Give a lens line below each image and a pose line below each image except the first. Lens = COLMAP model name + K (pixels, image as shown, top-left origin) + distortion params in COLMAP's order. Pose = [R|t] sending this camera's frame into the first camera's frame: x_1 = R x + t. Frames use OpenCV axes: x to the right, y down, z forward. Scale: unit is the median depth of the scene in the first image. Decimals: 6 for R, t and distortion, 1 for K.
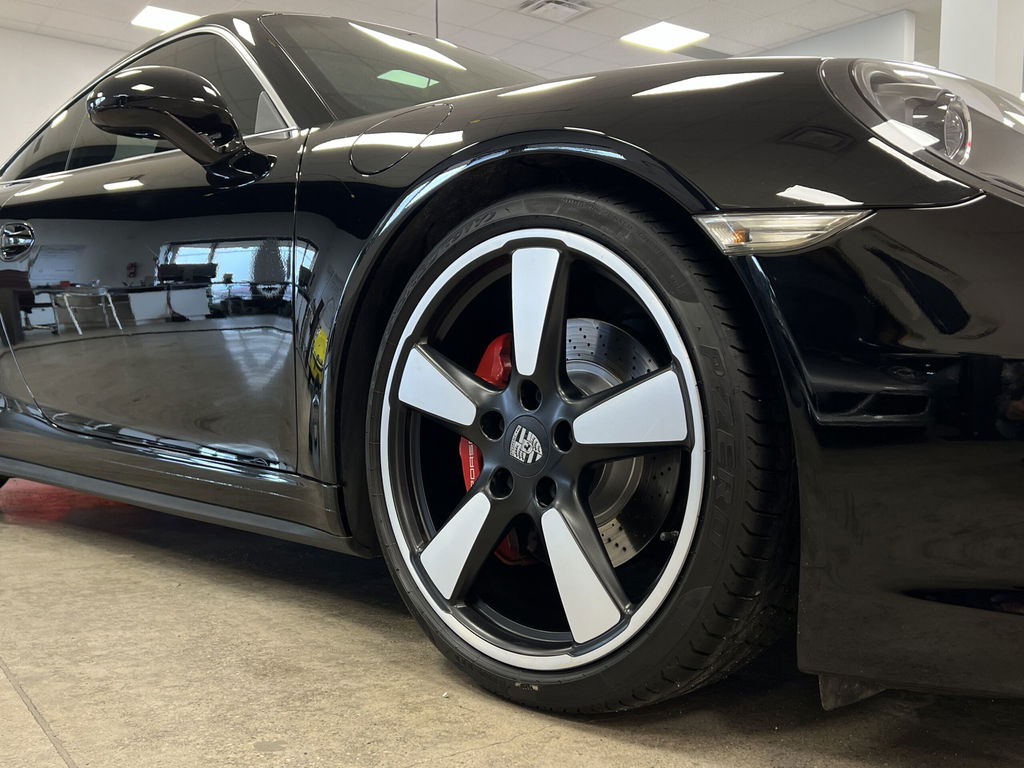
lens RADIAL K [[1041.8, 0, 512.0], [0, 1041.8, 384.0], [0, 0, 1]] dist [0.008545, -0.011836]
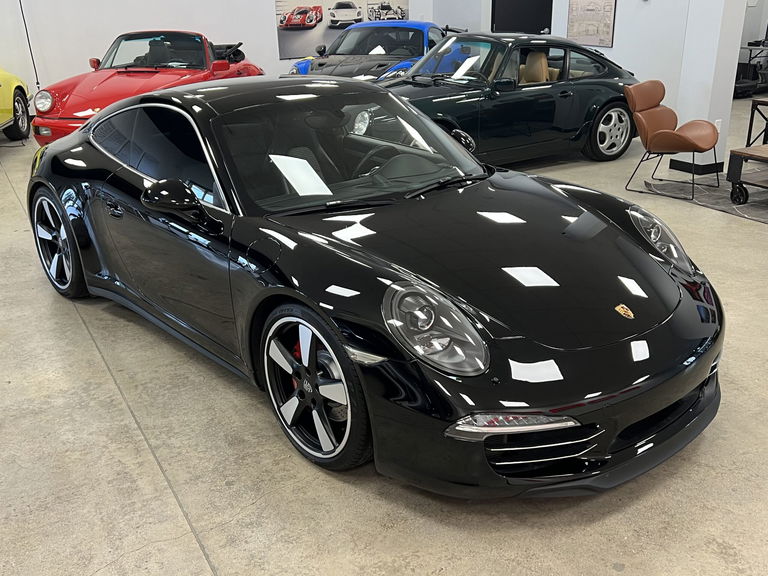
lens RADIAL K [[781.4, 0, 384.0], [0, 781.4, 288.0], [0, 0, 1]] dist [0.008545, -0.011836]
pose [[0.994583, -0.003418, -0.103894, 0.449109], [0.037391, 0.944326, 0.326880, -0.898018], [0.096992, -0.328994, 0.939338, -0.948326]]
